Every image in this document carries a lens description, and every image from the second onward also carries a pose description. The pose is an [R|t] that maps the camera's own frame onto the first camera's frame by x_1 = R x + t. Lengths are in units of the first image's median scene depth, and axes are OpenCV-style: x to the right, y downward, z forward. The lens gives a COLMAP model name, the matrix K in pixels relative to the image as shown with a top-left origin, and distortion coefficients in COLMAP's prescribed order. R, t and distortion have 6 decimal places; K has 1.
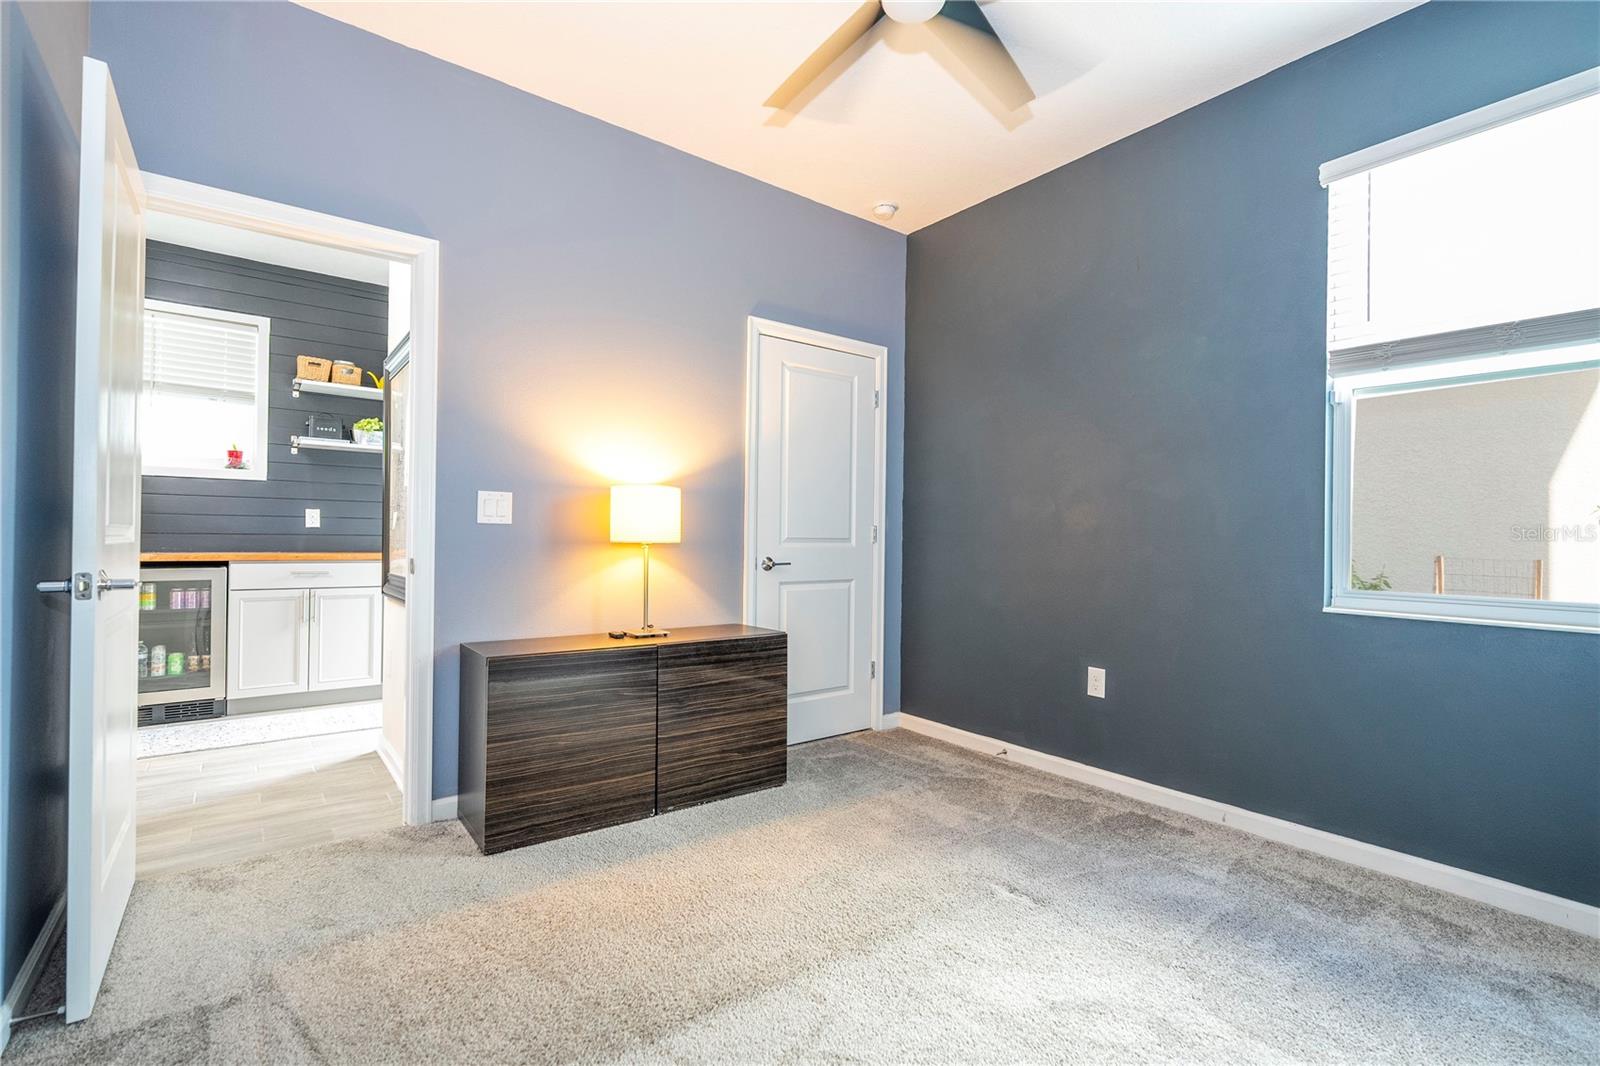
lens RADIAL K [[720.0, 0, 803.0], [0, 720.0, 536.2], [0, 0, 1]] dist [-0.005310, 0.000933]
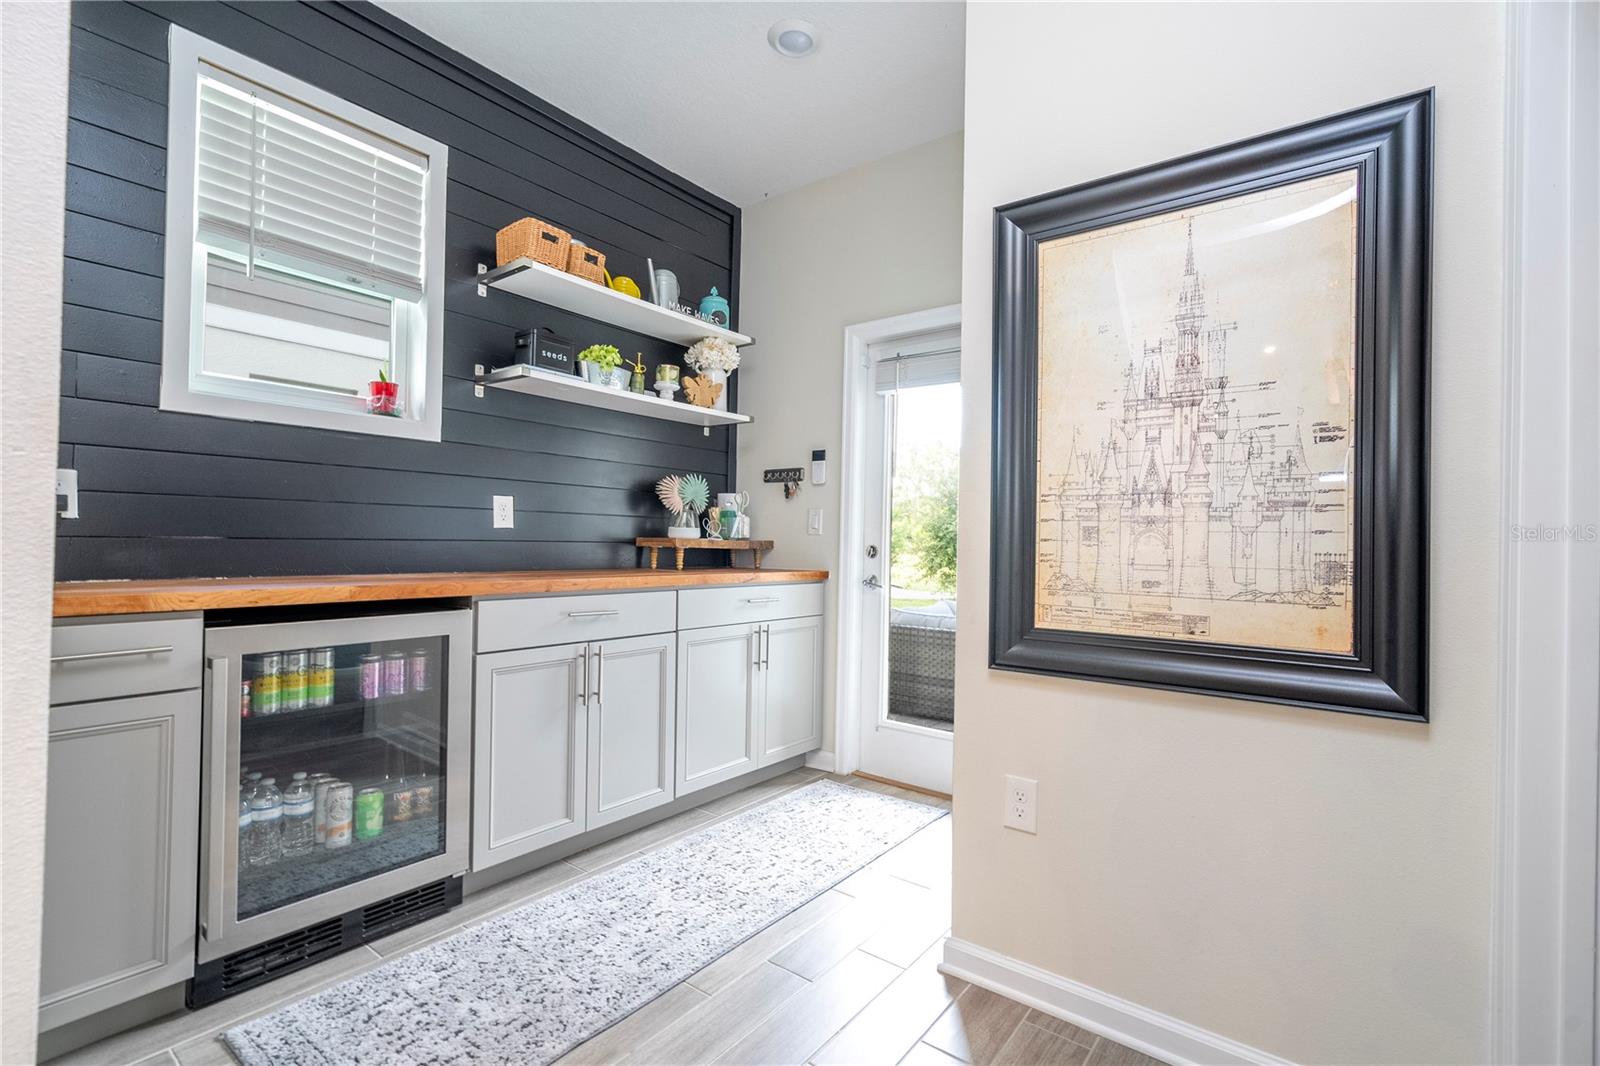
lens RADIAL K [[720.0, 0, 802.0], [0, 720.0, 535.9], [0, 0, 1]] dist [-0.005310, 0.000933]
pose [[0.966200, 0.006751, 0.257706, -0.642111], [-0.006660, 0.999977, -0.001226, -0.007323], [-0.257709, -0.000532, 0.966223, 0.413704]]
